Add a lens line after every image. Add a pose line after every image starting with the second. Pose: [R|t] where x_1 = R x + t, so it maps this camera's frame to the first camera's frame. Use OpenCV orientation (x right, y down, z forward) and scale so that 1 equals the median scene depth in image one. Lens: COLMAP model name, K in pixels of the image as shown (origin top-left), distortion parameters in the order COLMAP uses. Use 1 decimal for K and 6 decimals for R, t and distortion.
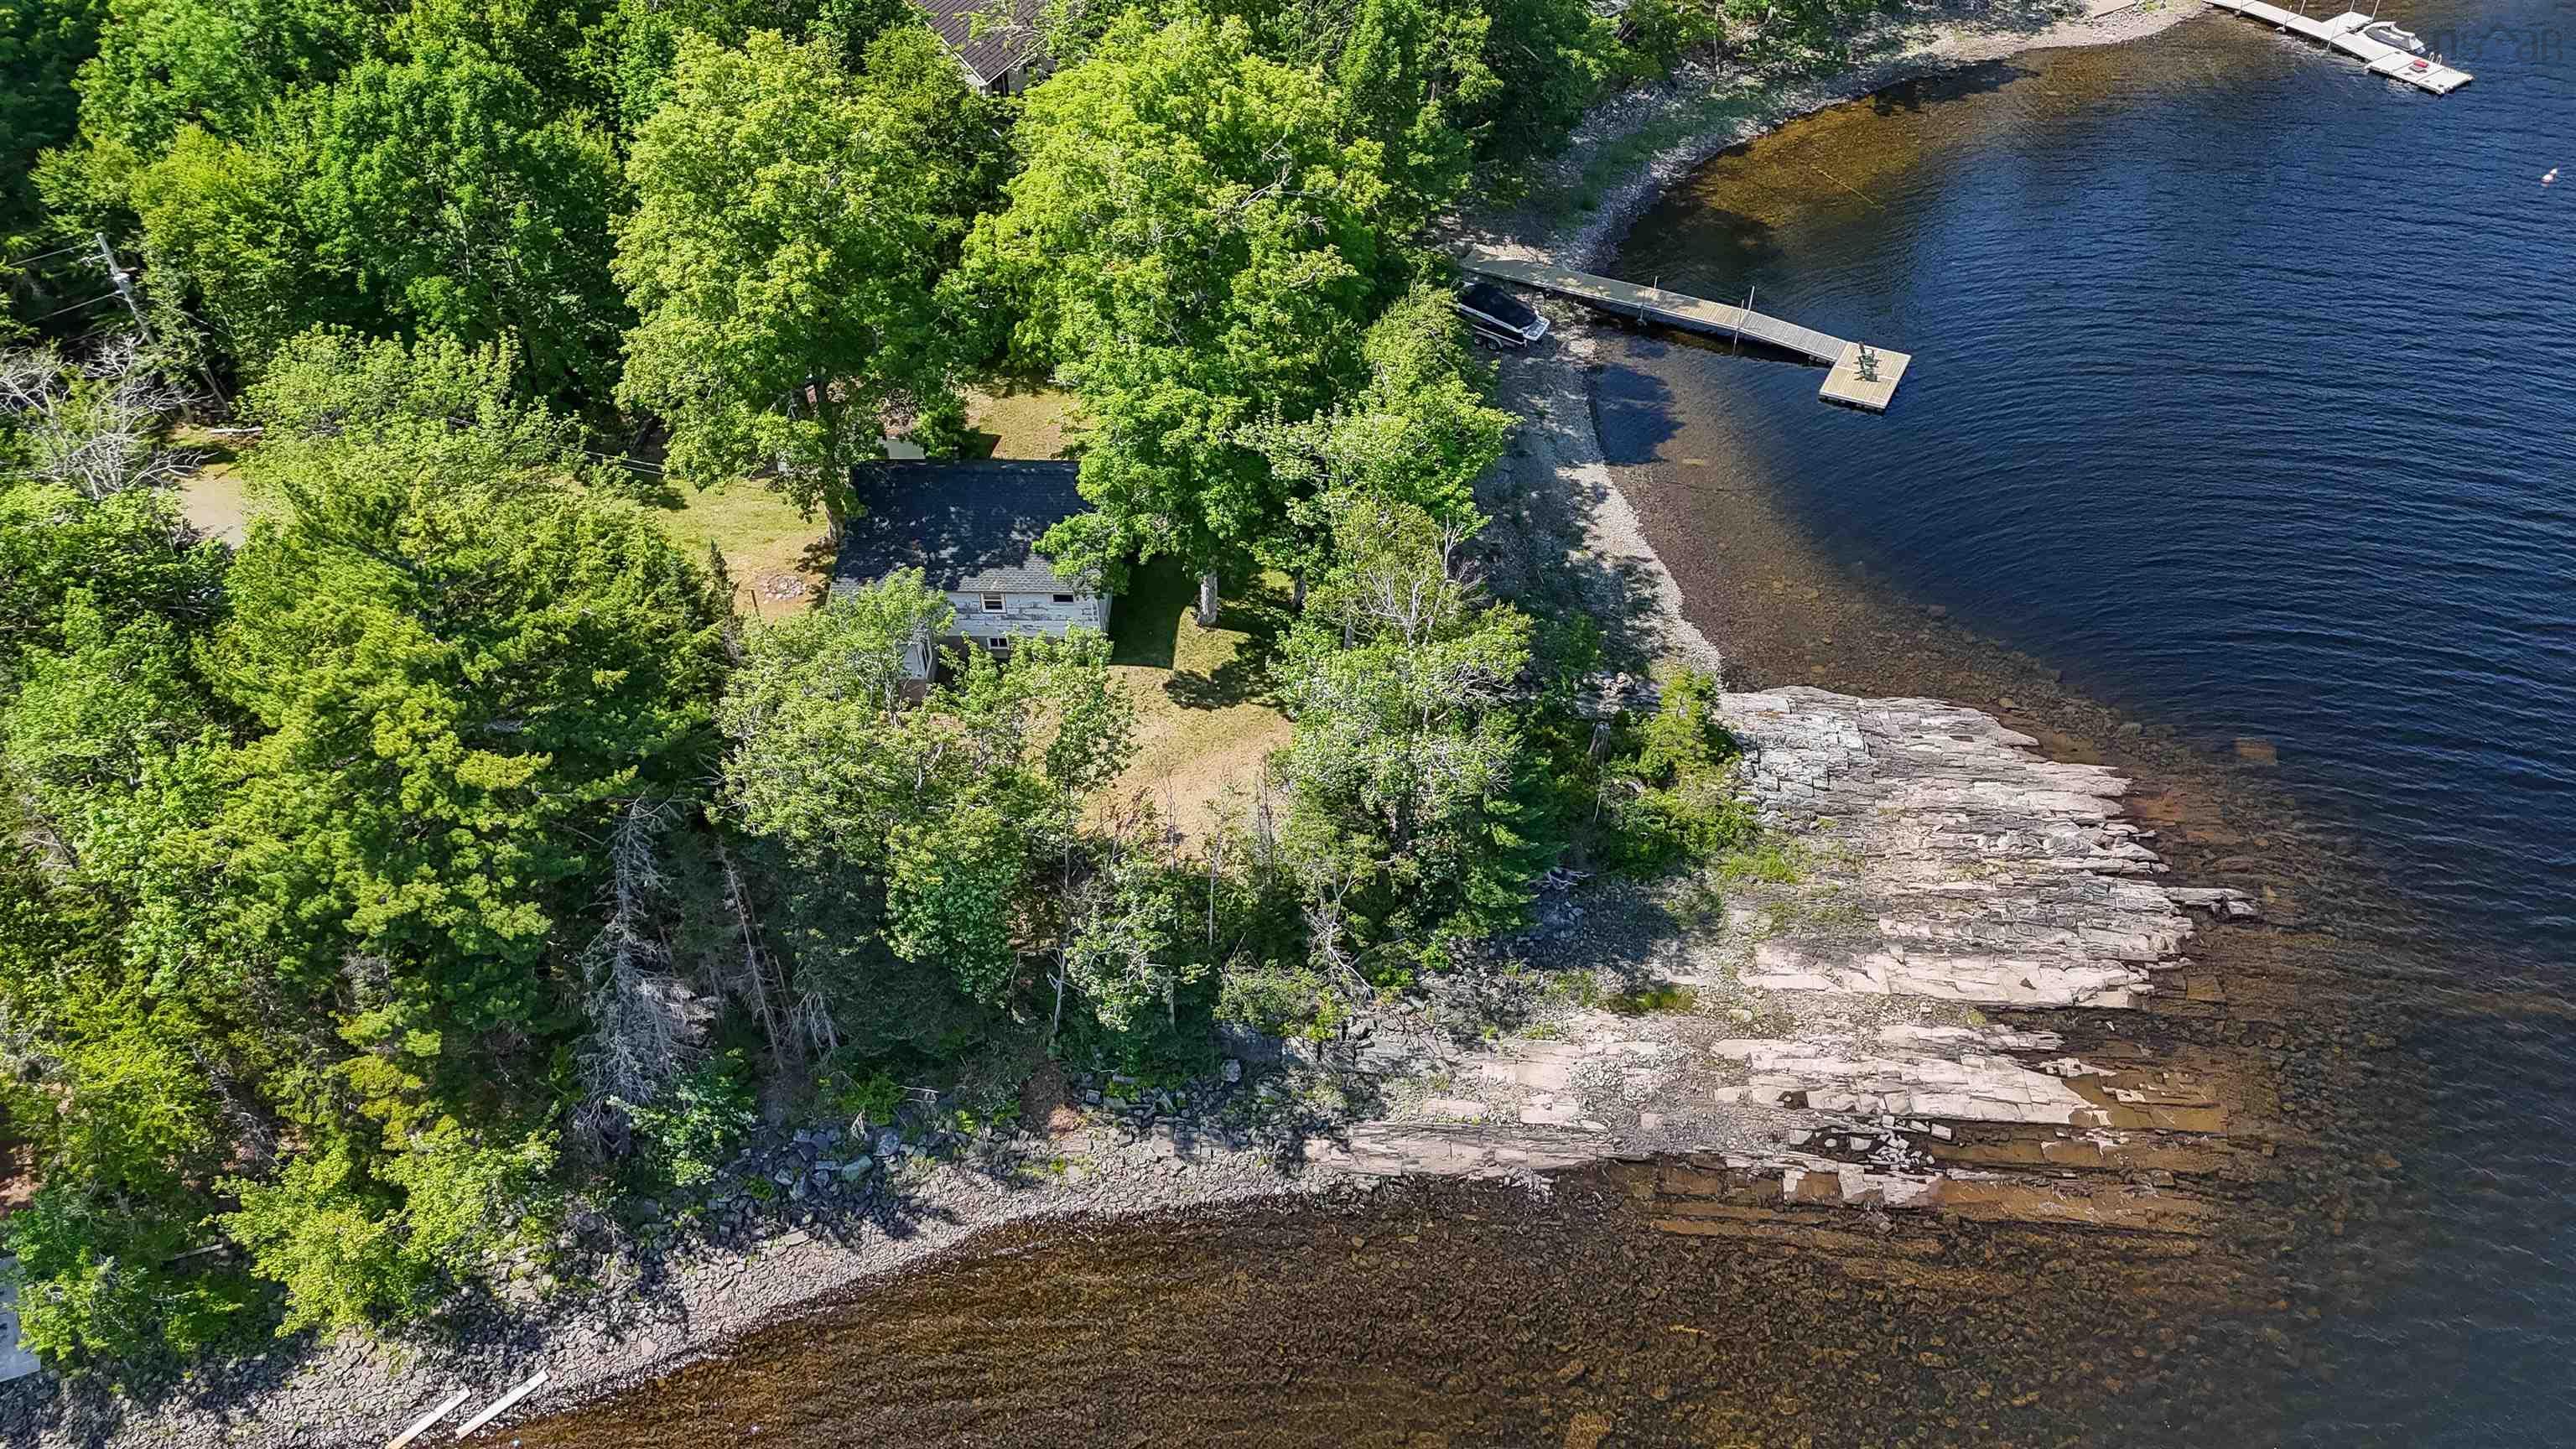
lens RADIAL K [[1838.3, 0, 1287.0], [0, 1838.3, 769.9], [0, 0, 1]] dist [0.069520, -0.082212]
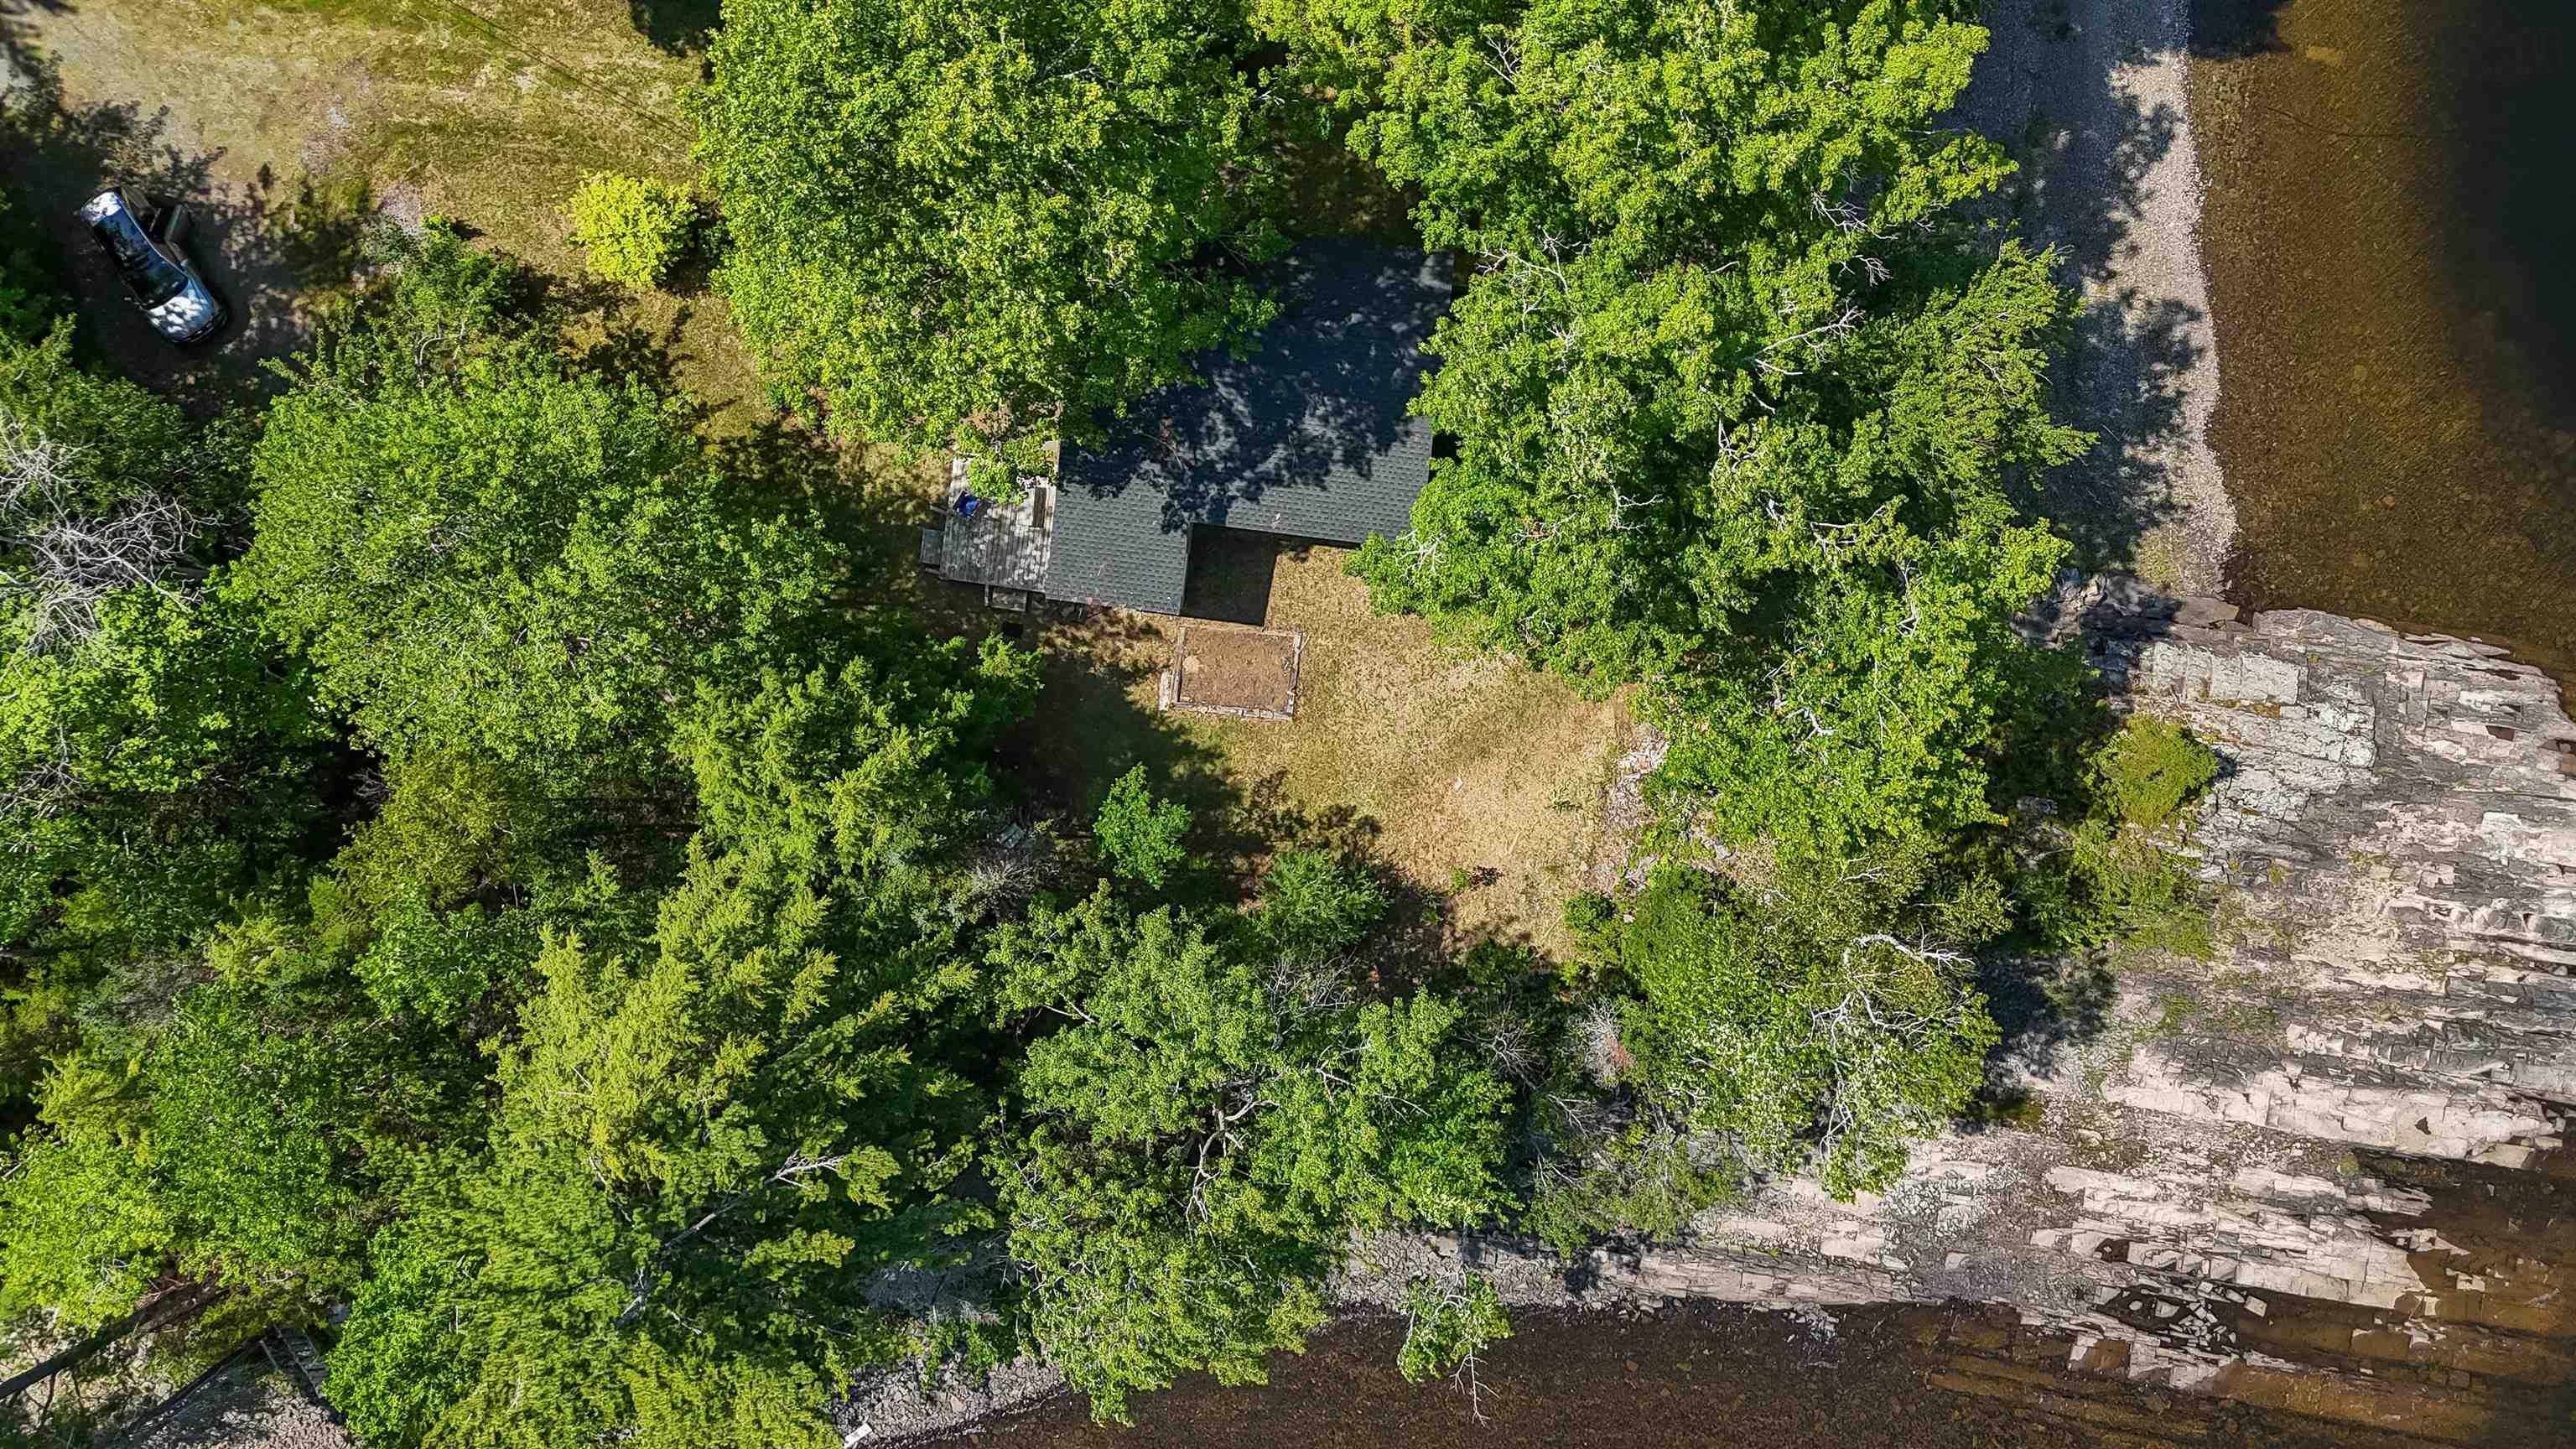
lens RADIAL K [[1822.3, 0, 1288.0], [0, 1822.3, 724.5], [0, 0, 1]] dist [0.089664, -0.077799]
pose [[0.995402, 0.095651, 0.005050, -0.172670], [-0.068400, 0.672931, 0.736536, -0.653965], [0.067052, -0.733495, 0.676379, 0.508226]]
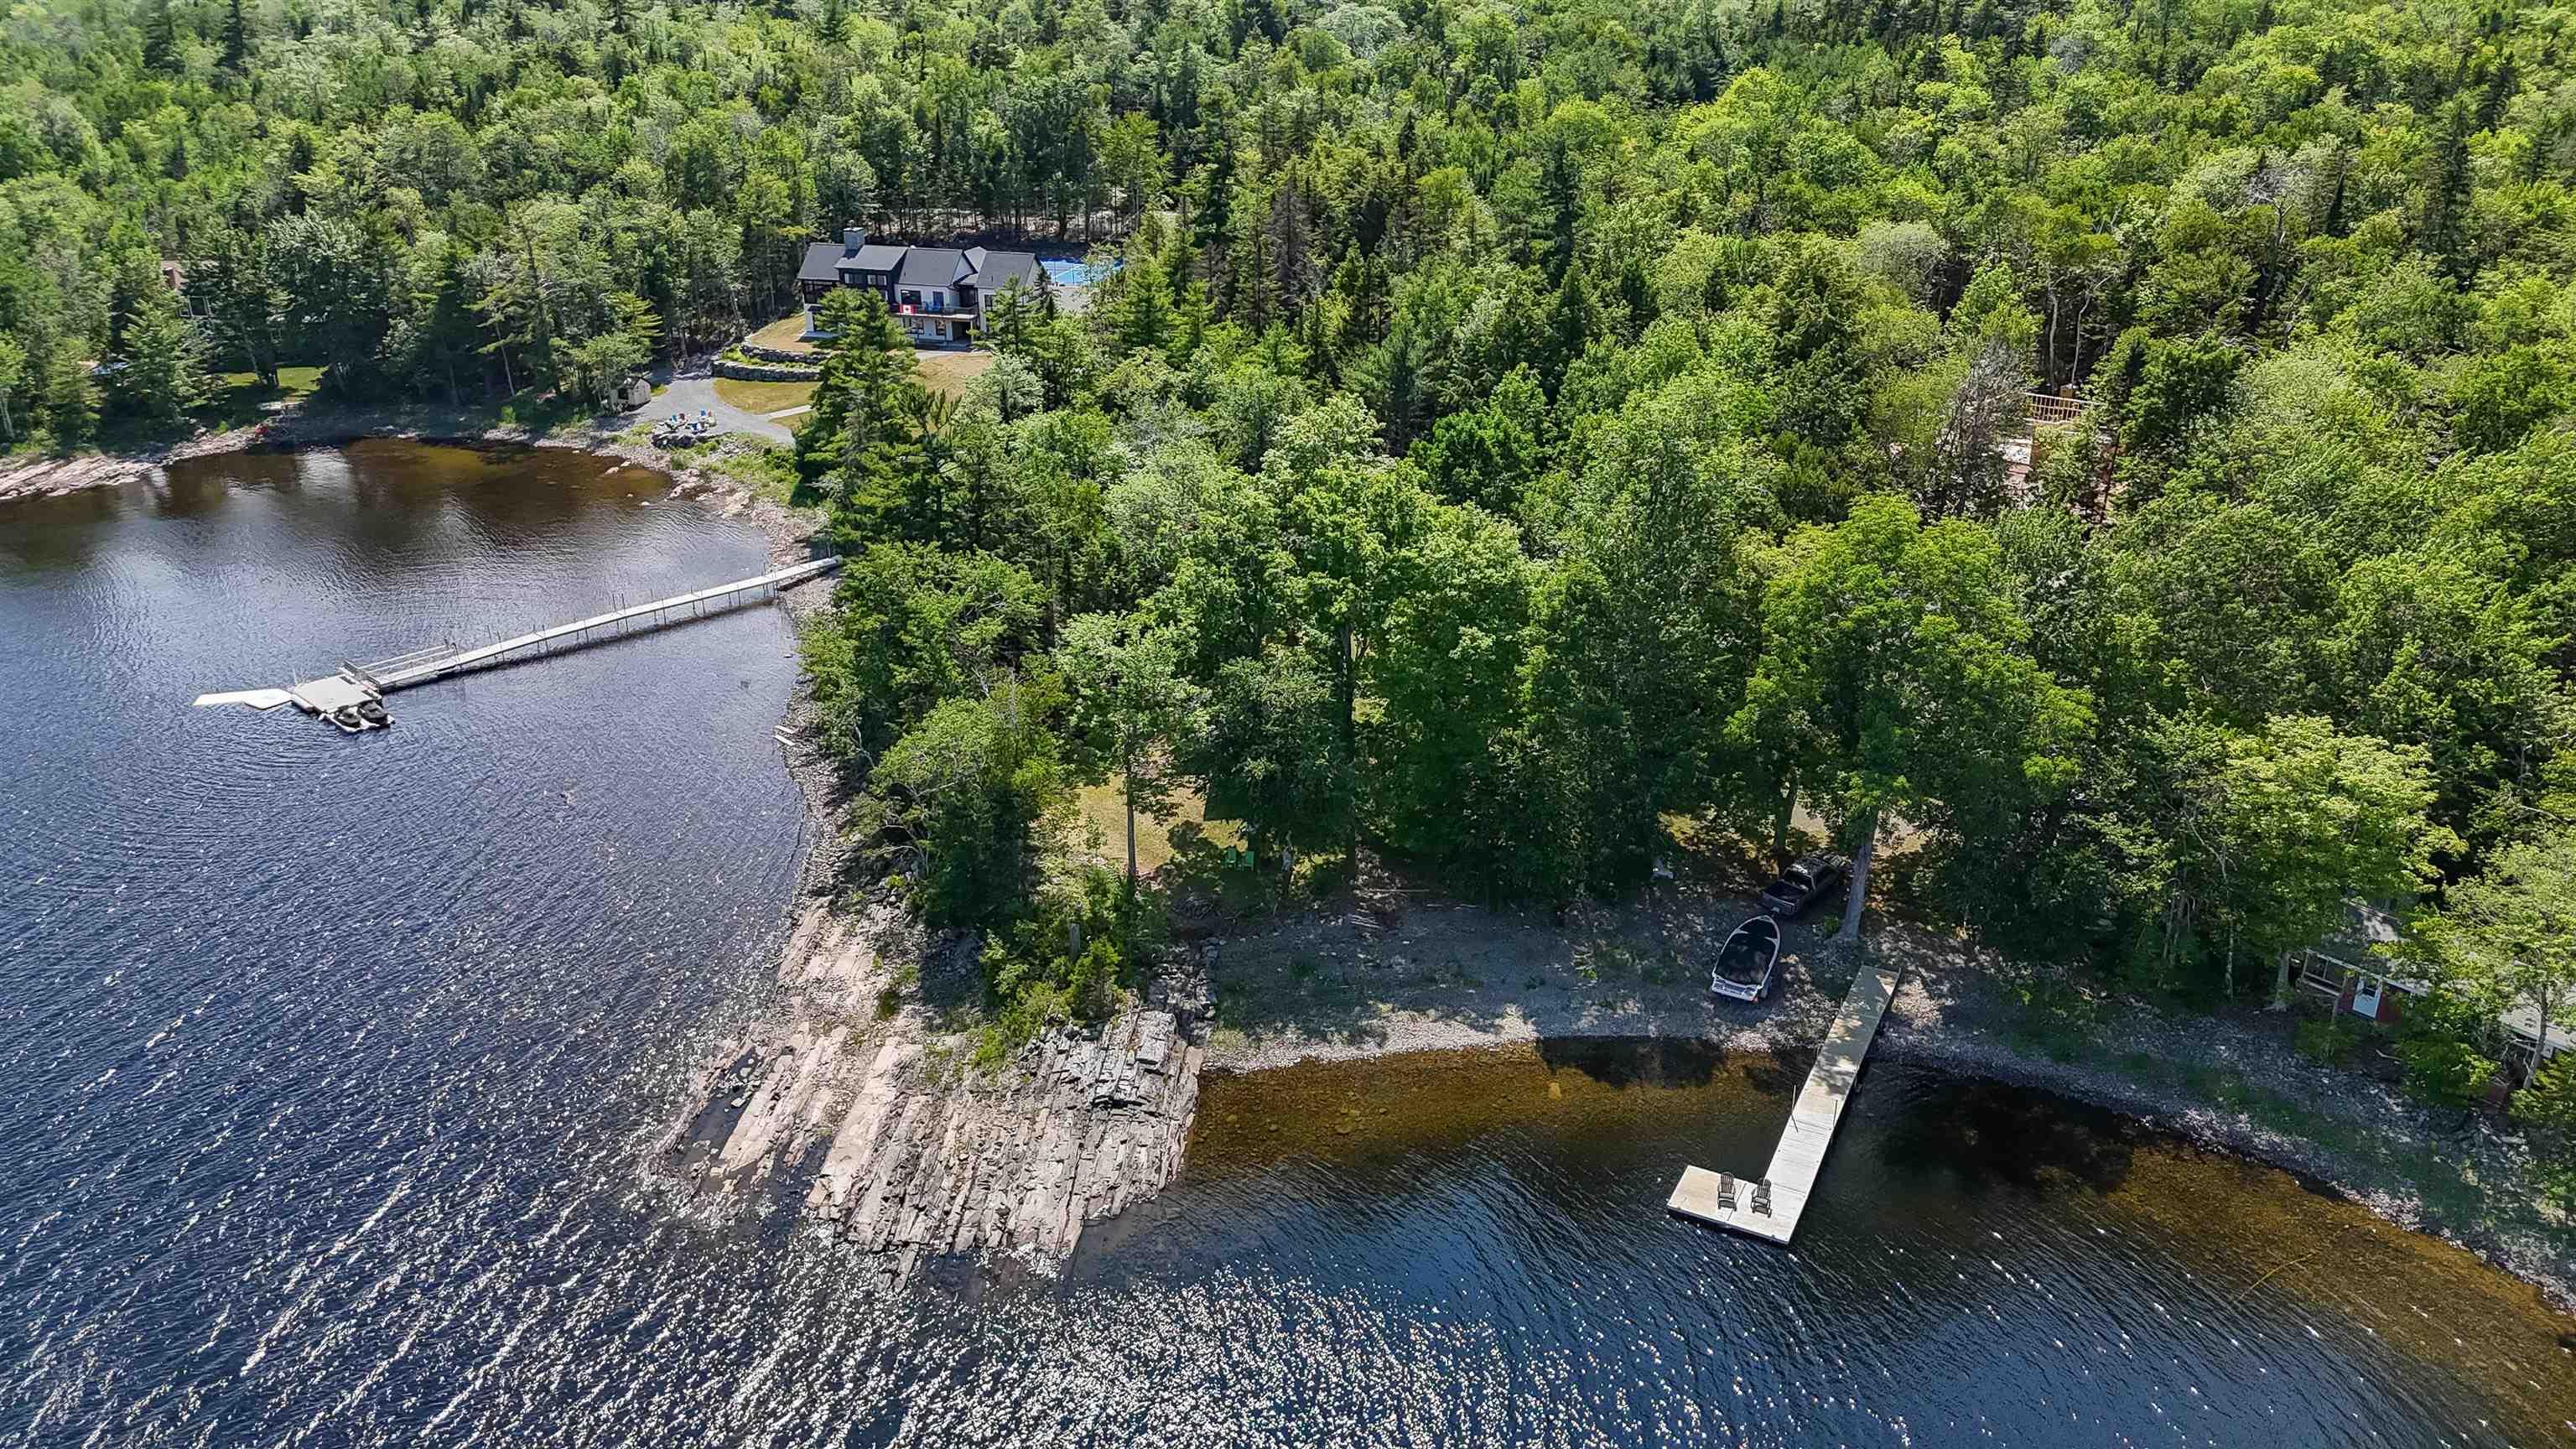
lens RADIAL K [[1838.3, 0, 1287.0], [0, 1838.3, 769.9], [0, 0, 1]] dist [0.069520, -0.082212]
pose [[-0.010023, 0.415676, -0.909457, 1.492560], [-0.686250, 0.658652, 0.308607, -0.690085], [0.727297, 0.627208, 0.278656, 0.708136]]
